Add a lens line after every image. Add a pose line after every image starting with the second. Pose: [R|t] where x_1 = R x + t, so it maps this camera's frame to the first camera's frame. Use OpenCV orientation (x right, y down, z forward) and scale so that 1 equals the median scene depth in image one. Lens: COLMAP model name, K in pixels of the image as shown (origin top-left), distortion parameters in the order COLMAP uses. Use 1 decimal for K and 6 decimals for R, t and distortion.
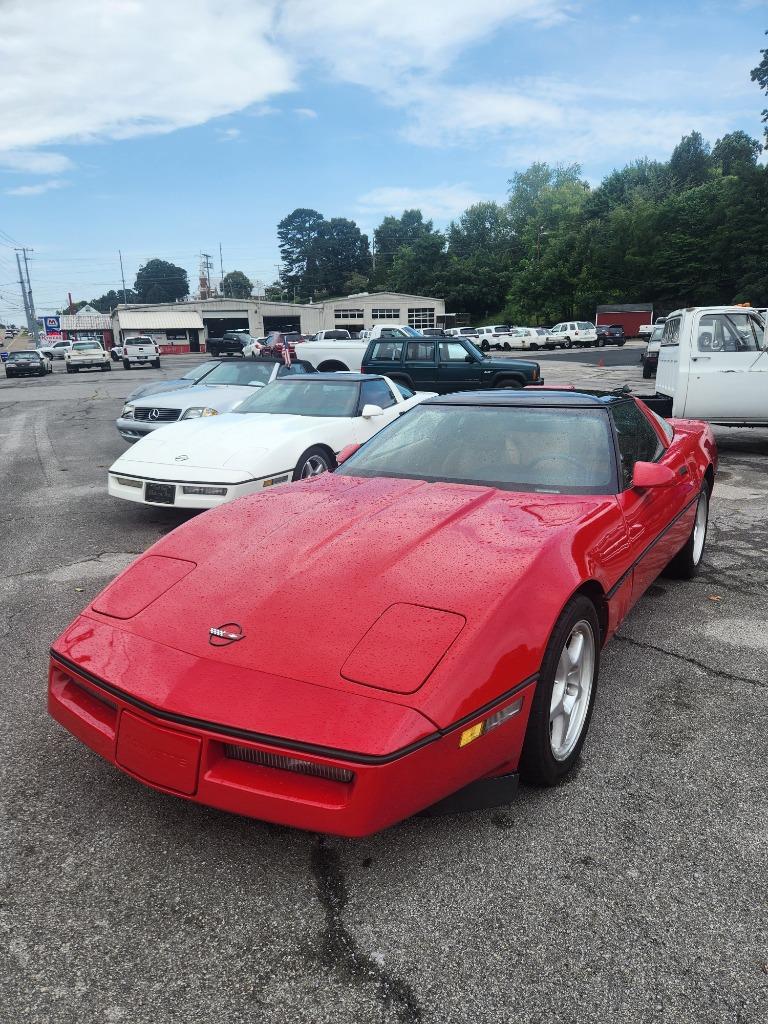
lens RADIAL K [[768.1, 0, 378.4], [0, 768.1, 512.5], [0, 0, 1]] dist [0.012758, -0.009864]
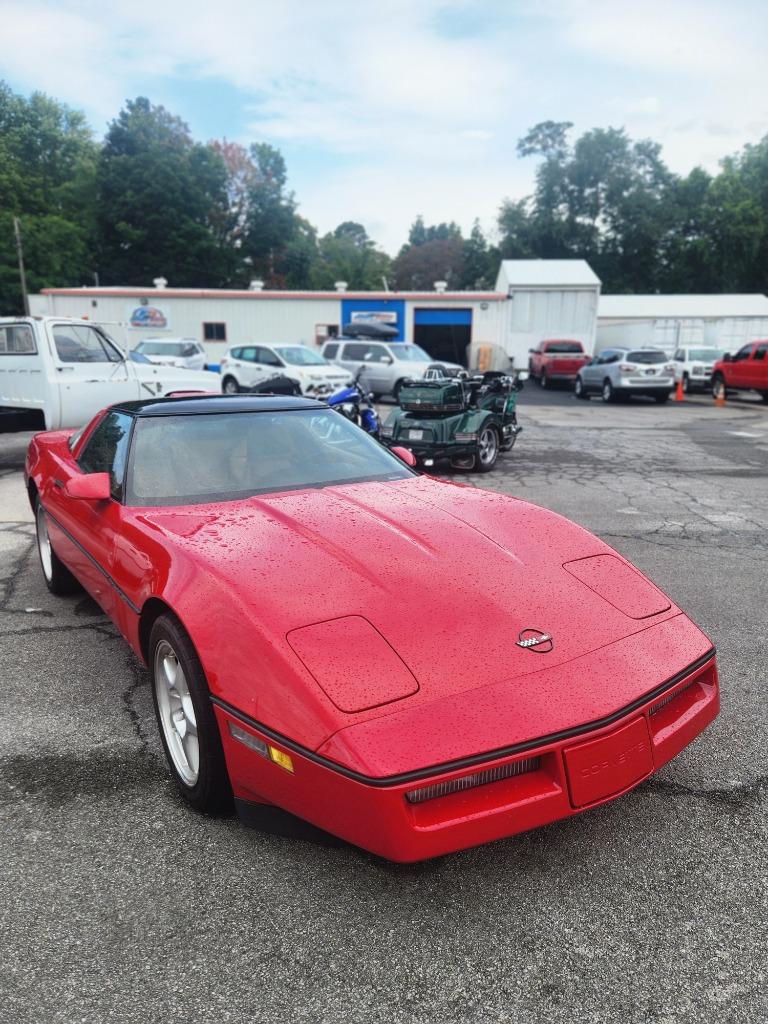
lens RADIAL K [[768.1, 0, 378.5], [0, 768.1, 511.8], [0, 0, 1]] dist [0.012758, -0.009864]
pose [[0.339047, -0.172686, 0.924785, -1.329930], [0.189665, 0.975371, 0.112597, -0.177962], [-0.921452, 0.137223, 0.363449, 0.939503]]
